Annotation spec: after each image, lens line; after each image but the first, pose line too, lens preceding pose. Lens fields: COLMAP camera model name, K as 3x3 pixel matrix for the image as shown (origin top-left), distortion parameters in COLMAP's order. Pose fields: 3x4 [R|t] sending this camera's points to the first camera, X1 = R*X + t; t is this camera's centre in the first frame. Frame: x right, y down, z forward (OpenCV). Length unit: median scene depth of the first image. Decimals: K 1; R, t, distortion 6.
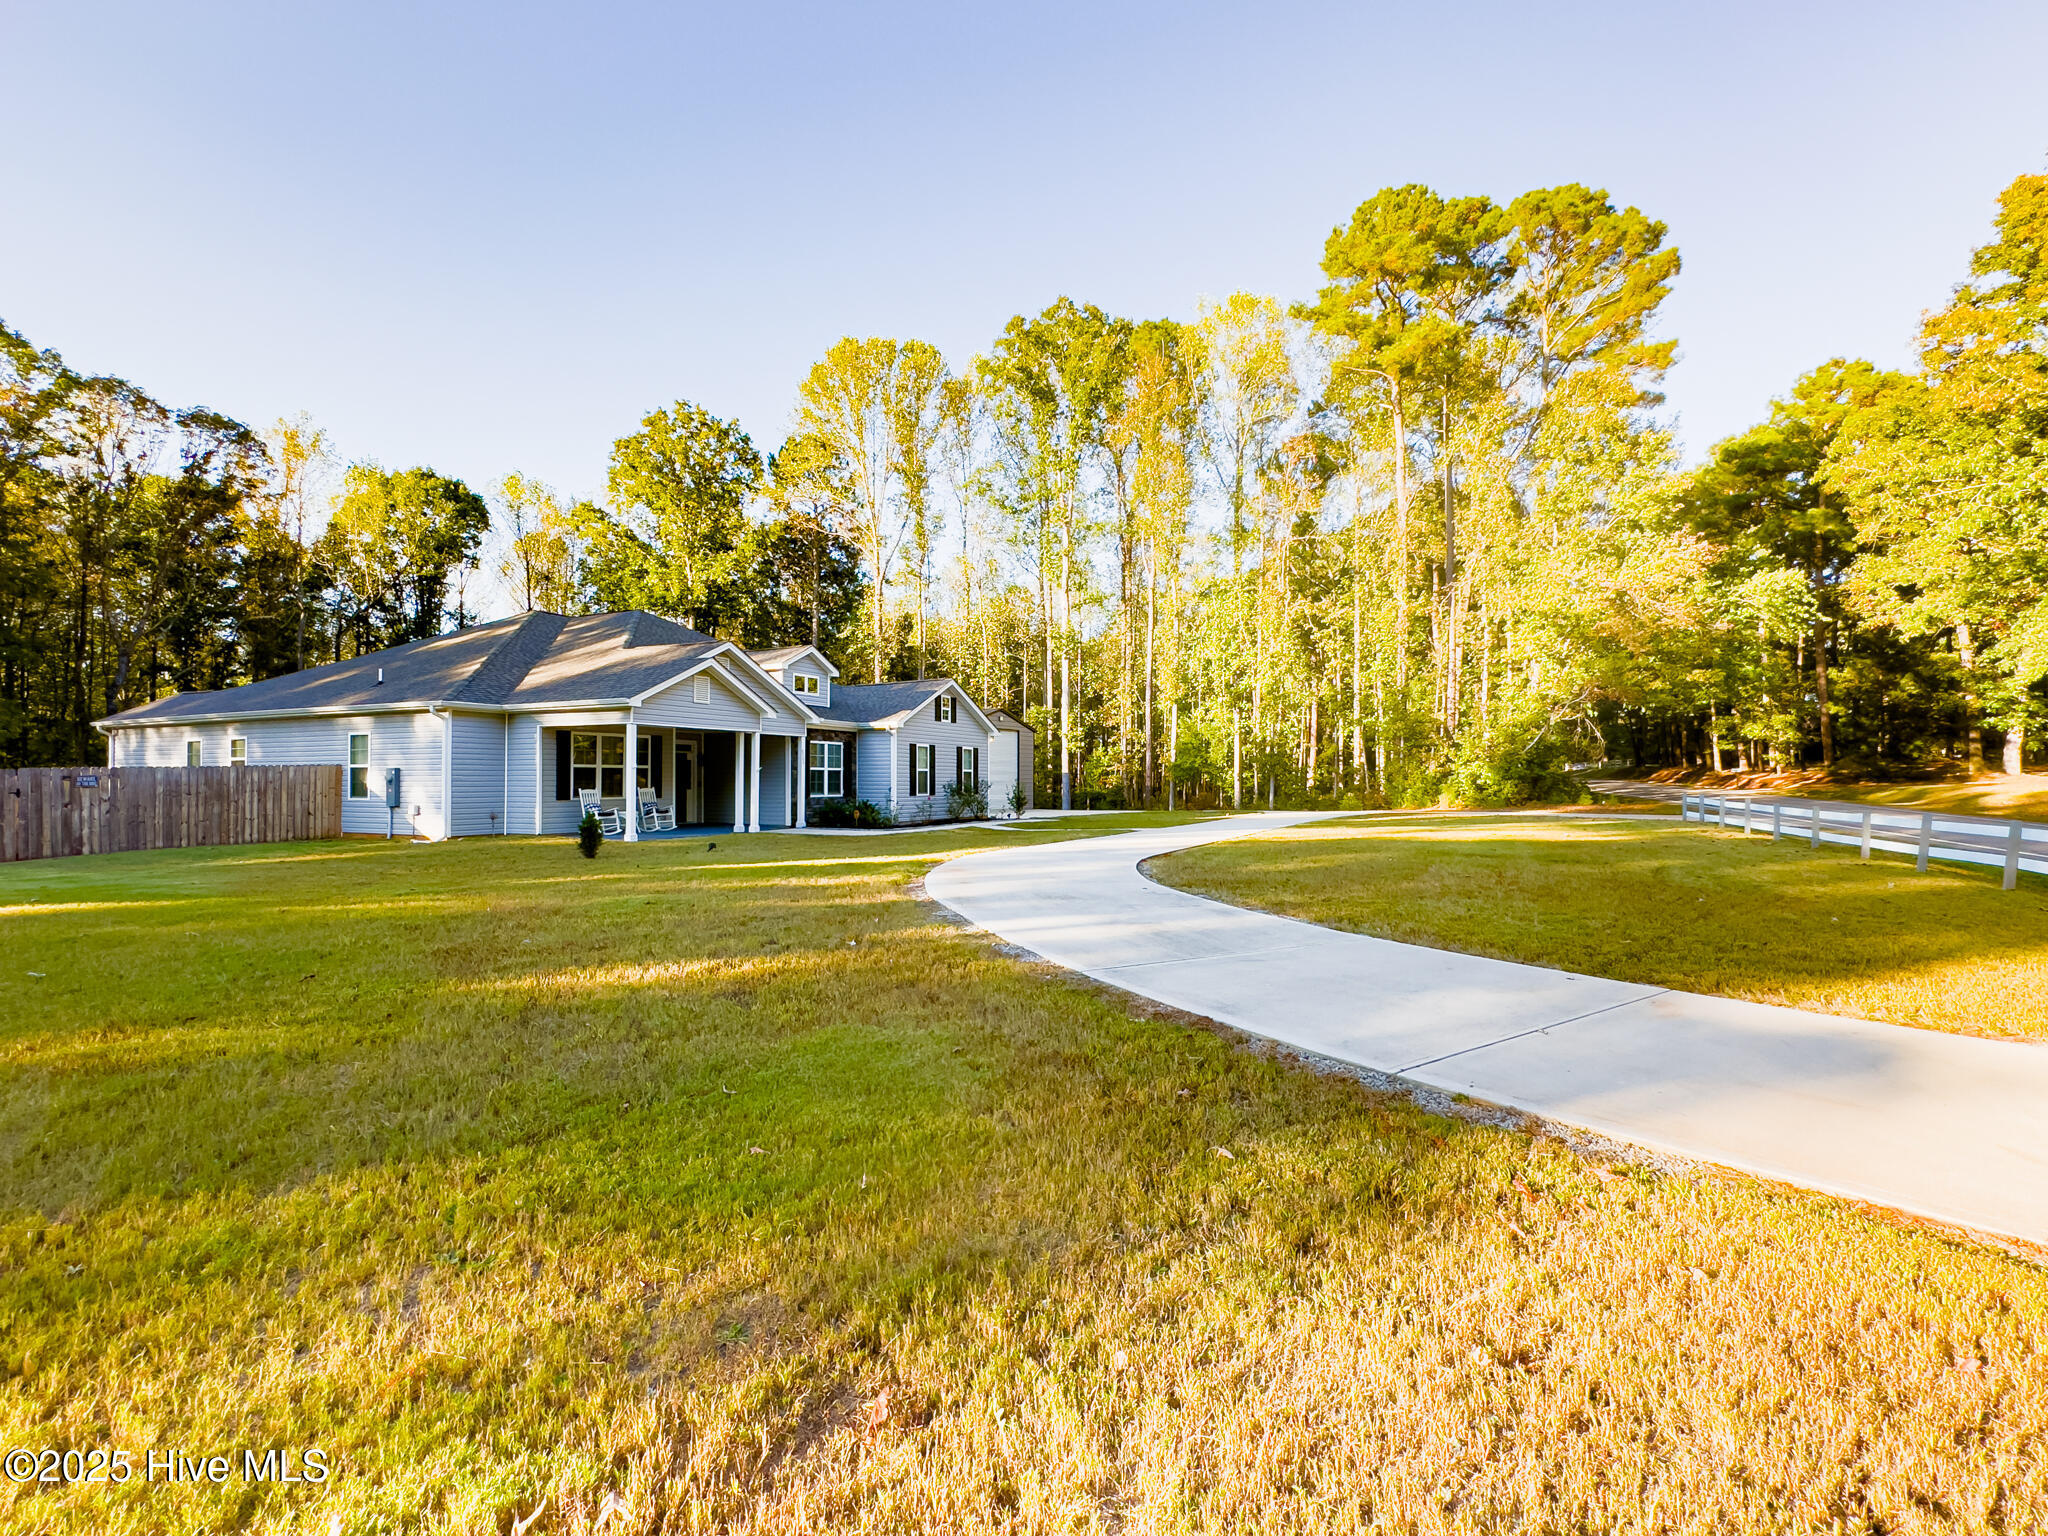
lens RADIAL K [[936.0, 0, 1018.5], [0, 936.0, 764.6], [0, 0, 1]] dist [0.000096, -0.000122]
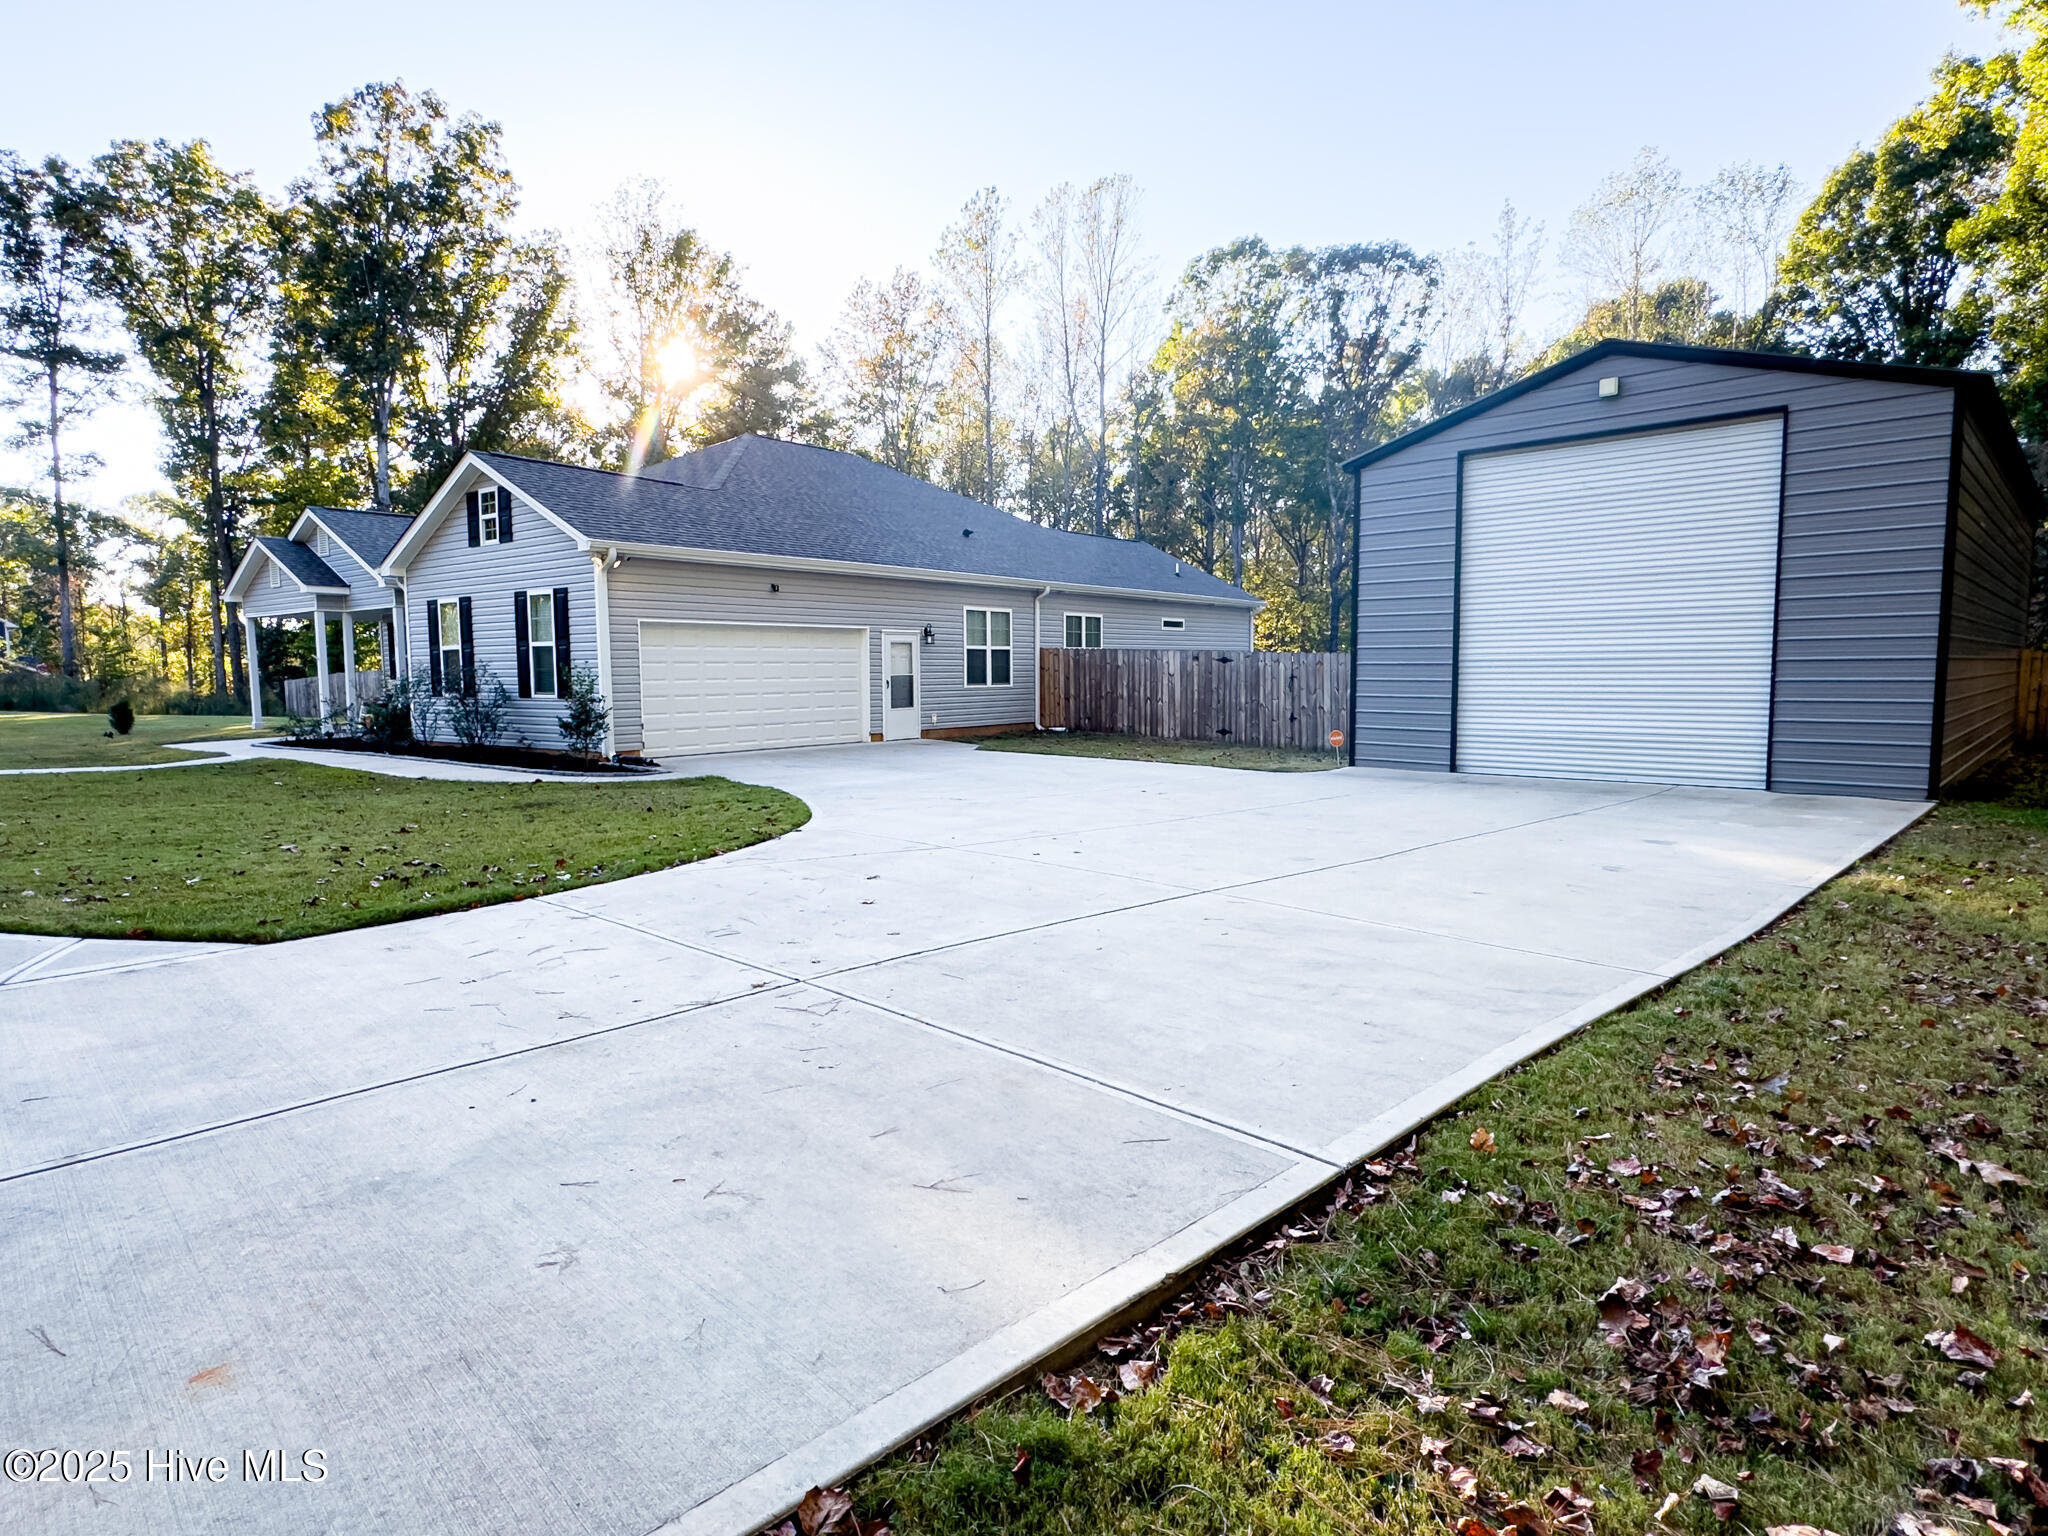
lens RADIAL K [[1135.1, 0, 1019.9], [0, 1135.1, 771.6], [0, 0, 1]] dist [-0.001243, -0.000278]
pose [[-0.191557, 0.088385, -0.977494, 0.304717], [0.028619, 0.996017, 0.084452, 0.019929], [0.981064, -0.011798, -0.193323, 0.932217]]
